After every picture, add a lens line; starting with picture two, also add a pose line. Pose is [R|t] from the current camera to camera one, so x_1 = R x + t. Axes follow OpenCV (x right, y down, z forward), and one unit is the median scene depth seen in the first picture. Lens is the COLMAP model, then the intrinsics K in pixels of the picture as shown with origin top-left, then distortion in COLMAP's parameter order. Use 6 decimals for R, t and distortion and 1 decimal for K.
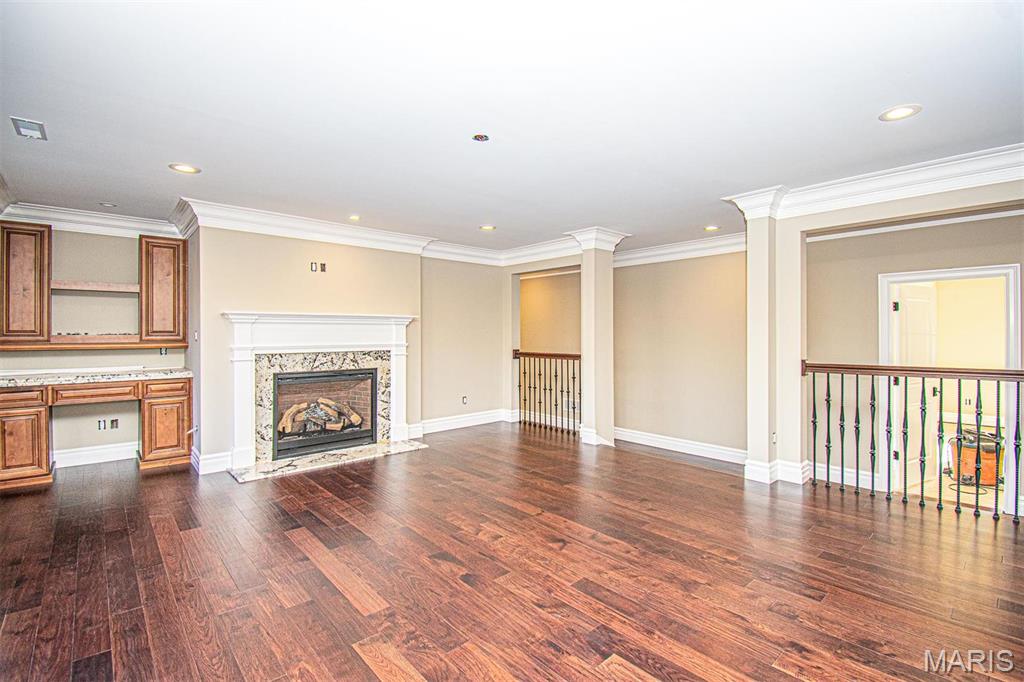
lens RADIAL K [[461.1, 0, 525.1], [0, 461.1, 326.8], [0, 0, 1]] dist [0.001951, -0.008169]
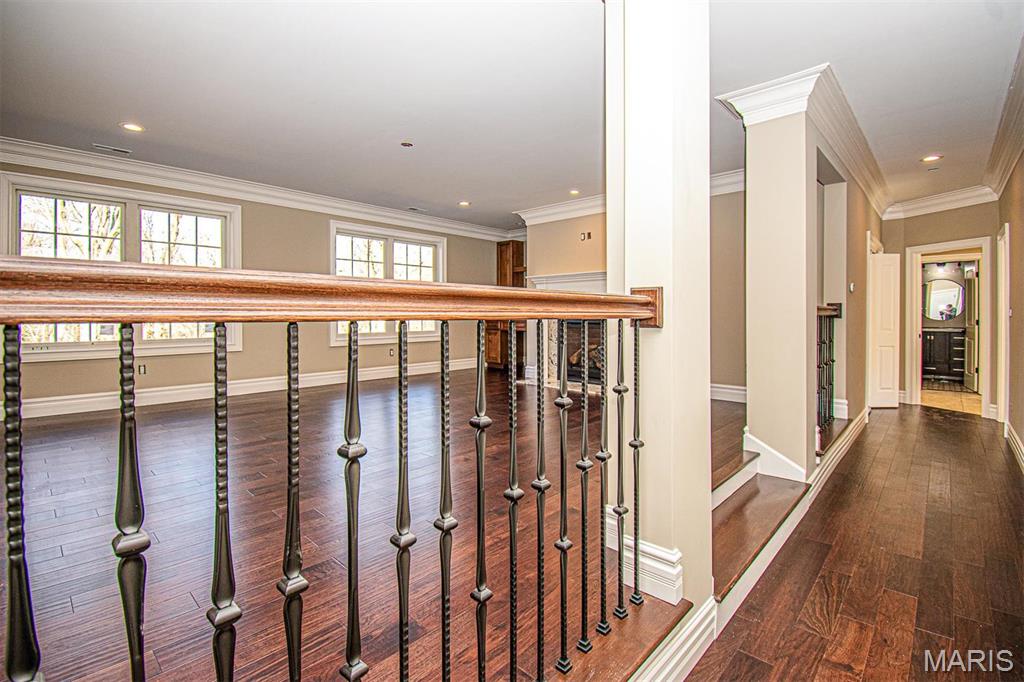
lens RADIAL K [[461.1, 0, 491.9], [0, 461.1, 323.5], [0, 0, 1]] dist [0.001951, -0.008169]
pose [[0.055299, 0.021133, -0.998246, 0.860696], [0.009136, 0.999723, 0.021671, 0.085870], [0.998428, -0.010319, 0.055090, 0.721205]]
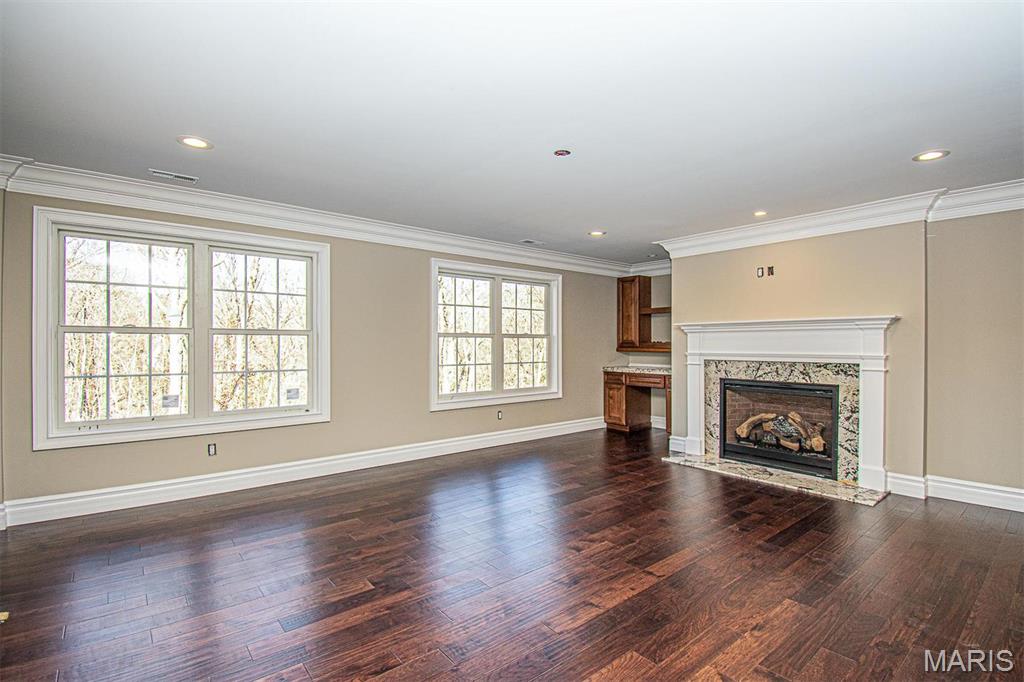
lens RADIAL K [[461.1, 0, 509.9], [0, 461.1, 339.5], [0, 0, 1]] dist [0.001951, -0.008169]
pose [[-0.045496, -0.005634, -0.998949, 0.563188], [0.014496, 0.999875, -0.006299, 0.009682], [0.998859, -0.014767, -0.045408, 0.553235]]
